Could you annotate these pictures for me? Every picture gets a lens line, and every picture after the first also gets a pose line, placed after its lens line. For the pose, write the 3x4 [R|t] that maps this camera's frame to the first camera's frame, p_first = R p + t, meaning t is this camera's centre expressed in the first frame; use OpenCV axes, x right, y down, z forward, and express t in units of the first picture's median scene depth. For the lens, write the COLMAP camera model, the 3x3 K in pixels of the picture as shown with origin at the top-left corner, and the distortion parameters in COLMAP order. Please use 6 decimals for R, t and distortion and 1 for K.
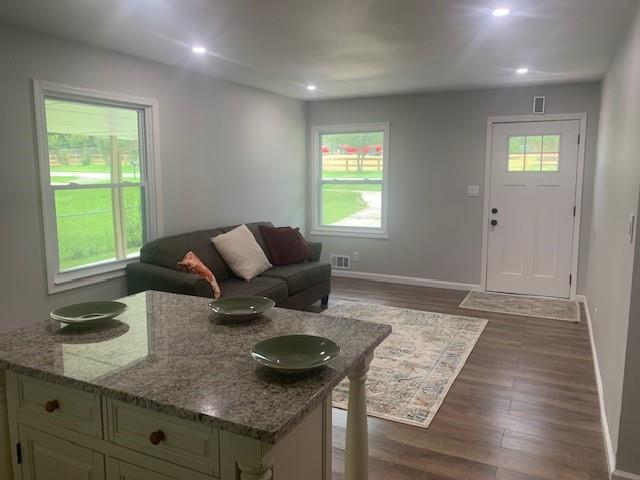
lens RADIAL K [[491.4, 0, 334.2], [0, 491.4, 239.8], [0, 0, 1]] dist [0.030303, -0.008992]
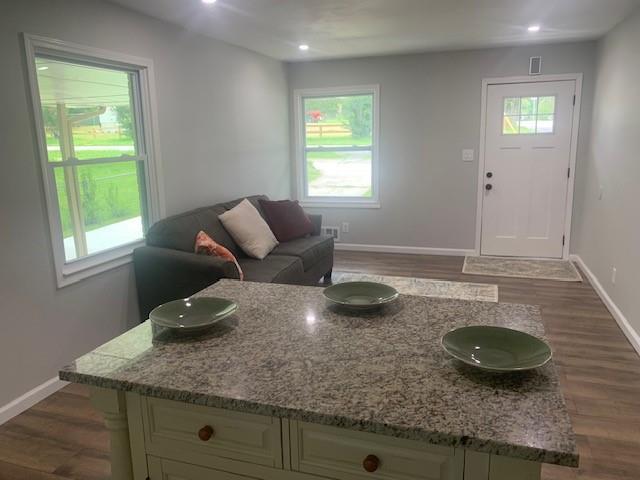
lens RADIAL K [[491.4, 0, 334.2], [0, 491.4, 239.8], [0, 0, 1]] dist [0.030303, -0.008992]
pose [[0.990107, -0.050109, 0.131062, -0.140298], [0.041577, 0.996883, 0.067043, -0.008985], [-0.134013, -0.060930, 0.989105, 0.058630]]
